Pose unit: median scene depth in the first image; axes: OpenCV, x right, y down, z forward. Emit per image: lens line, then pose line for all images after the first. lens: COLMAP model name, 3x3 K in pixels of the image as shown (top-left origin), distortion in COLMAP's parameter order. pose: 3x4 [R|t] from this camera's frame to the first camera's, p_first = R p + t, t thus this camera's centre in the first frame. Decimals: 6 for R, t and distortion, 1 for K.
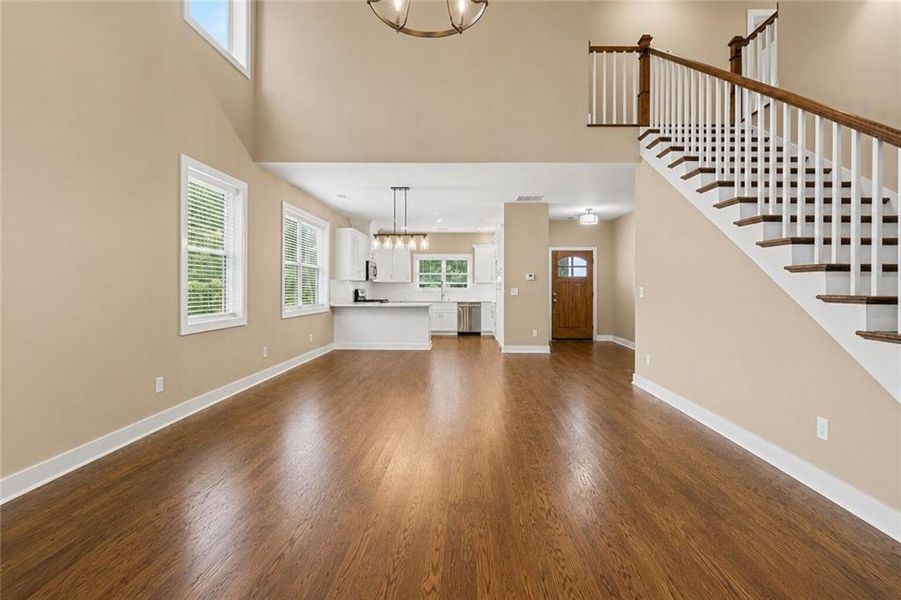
lens RADIAL K [[400.7, 0, 453.1], [0, 400.7, 291.9], [0, 0, 1]] dist [0.000106, -0.000030]
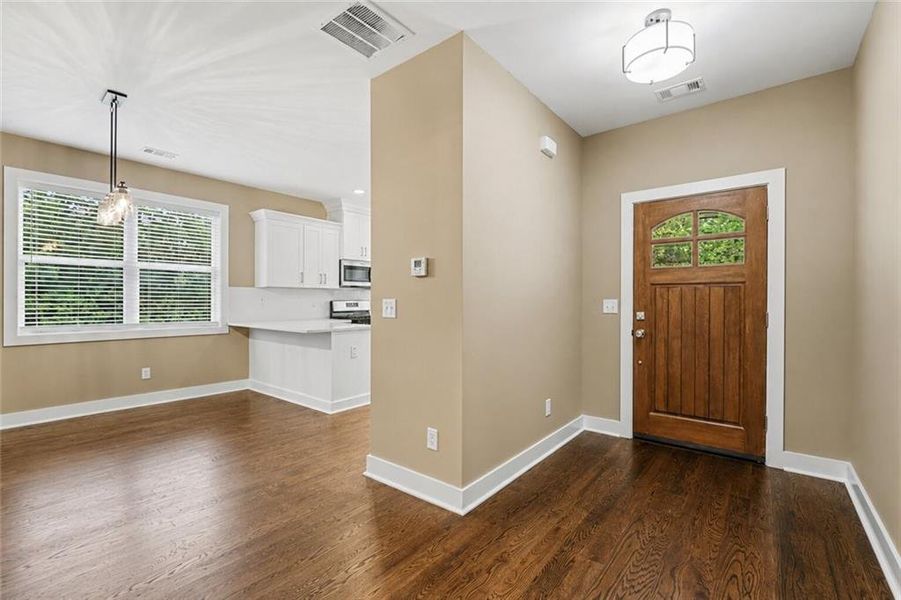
lens RADIAL K [[394.3, 0, 450.5], [0, 394.3, 300.0], [0, 0, 1]] dist [0.000396, 0.000056]
pose [[0.808437, 0.005011, -0.588562, 0.291624], [-0.011181, 0.999914, -0.006846, -0.005262], [0.588477, 0.012115, 0.808423, 0.525984]]
